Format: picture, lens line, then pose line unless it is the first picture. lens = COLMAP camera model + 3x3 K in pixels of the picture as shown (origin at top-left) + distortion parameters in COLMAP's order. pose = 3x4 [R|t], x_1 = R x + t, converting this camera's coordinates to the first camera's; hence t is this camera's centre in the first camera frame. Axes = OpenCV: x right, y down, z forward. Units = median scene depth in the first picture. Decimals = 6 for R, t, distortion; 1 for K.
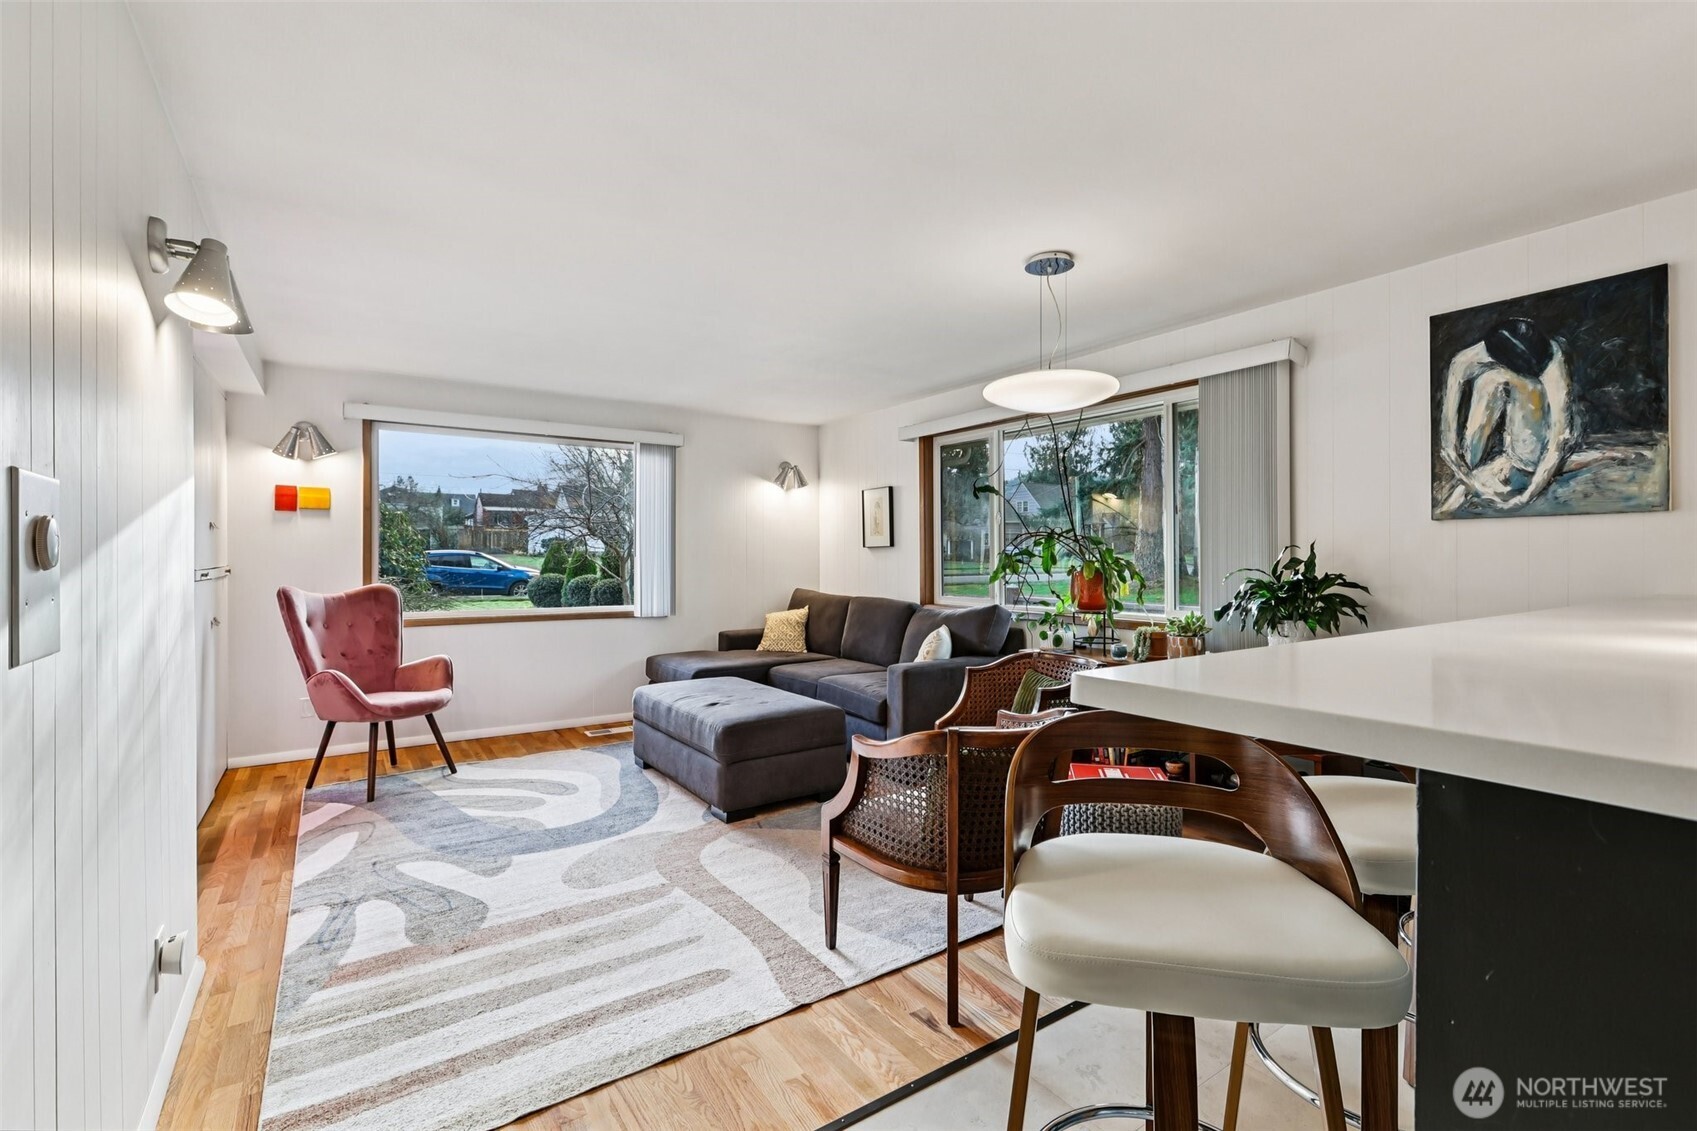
lens RADIAL K [[757.4, 0, 847.3], [0, 757.4, 556.0], [0, 0, 1]] dist [-0.001299, 0.001501]
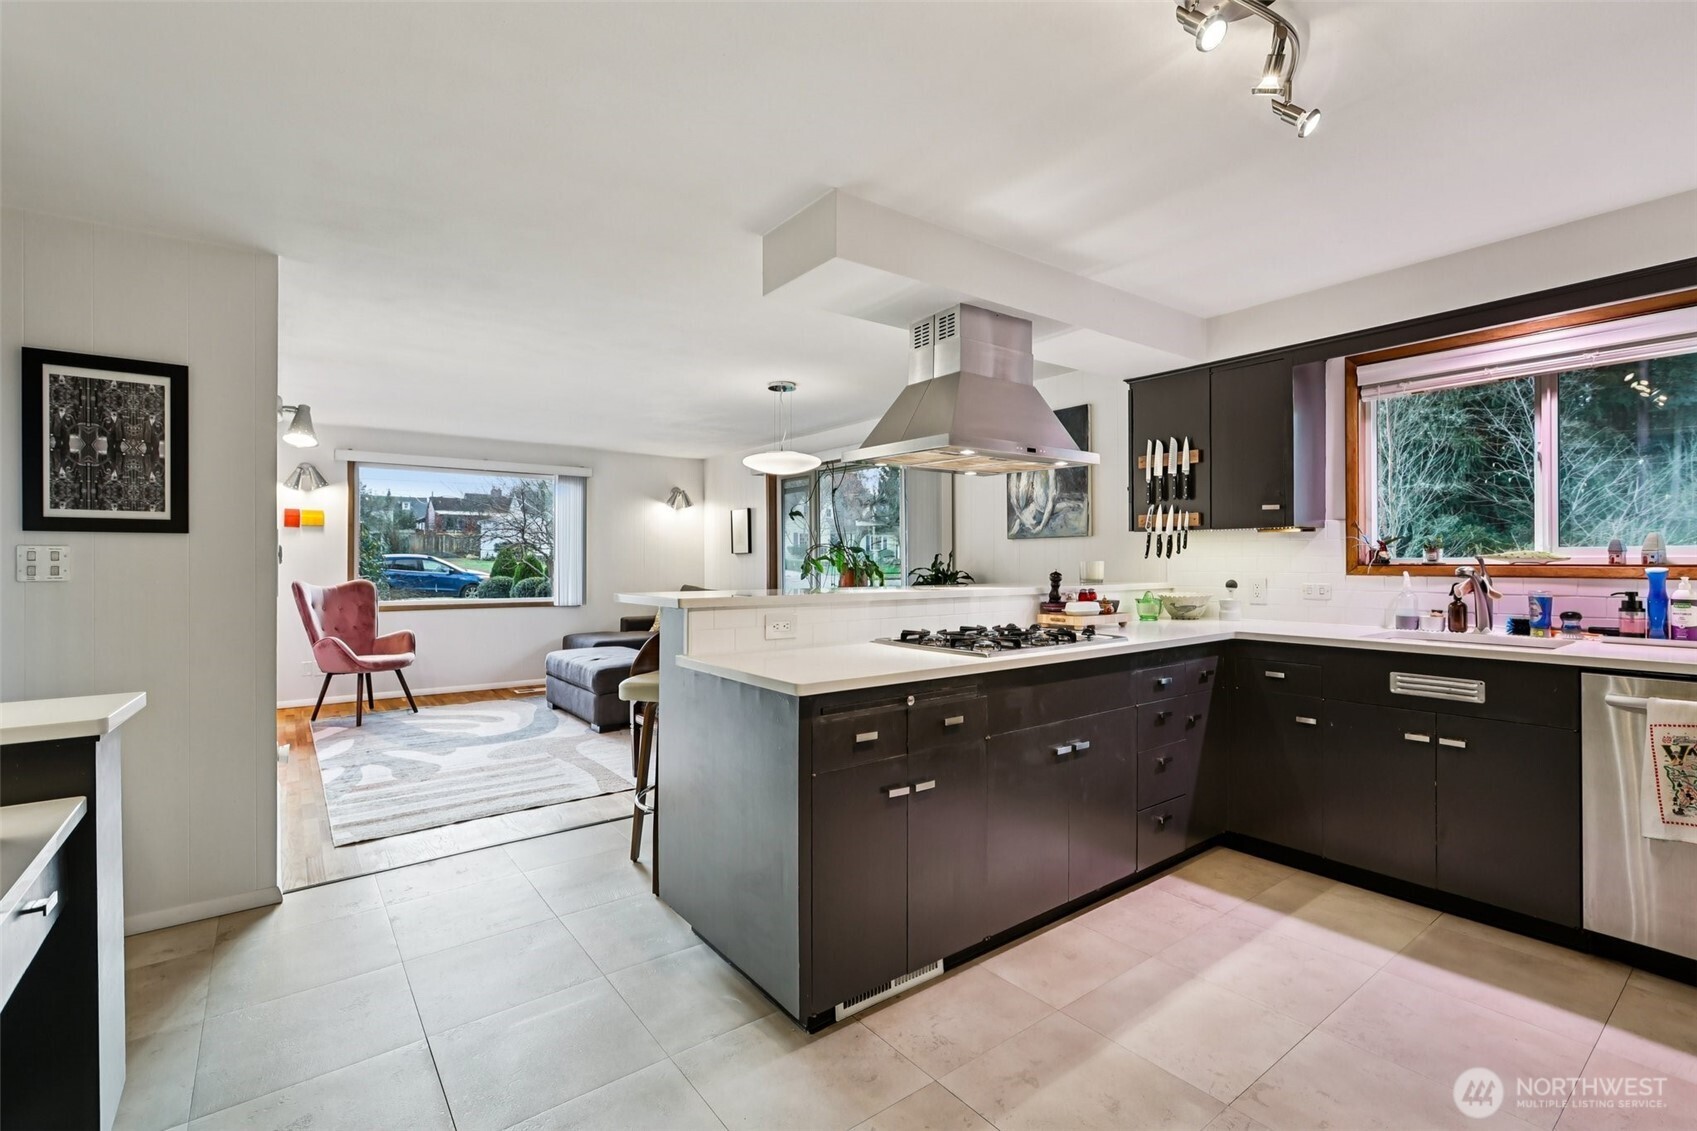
lens RADIAL K [[757.4, 0, 849.7], [0, 757.4, 558.6], [0, 0, 1]] dist [-0.001299, 0.001501]
pose [[0.998614, 0.000794, 0.052633, 0.332616], [-0.000672, 0.999997, -0.002323, 0.000831], [-0.052635, 0.002284, 0.998611, -0.704682]]
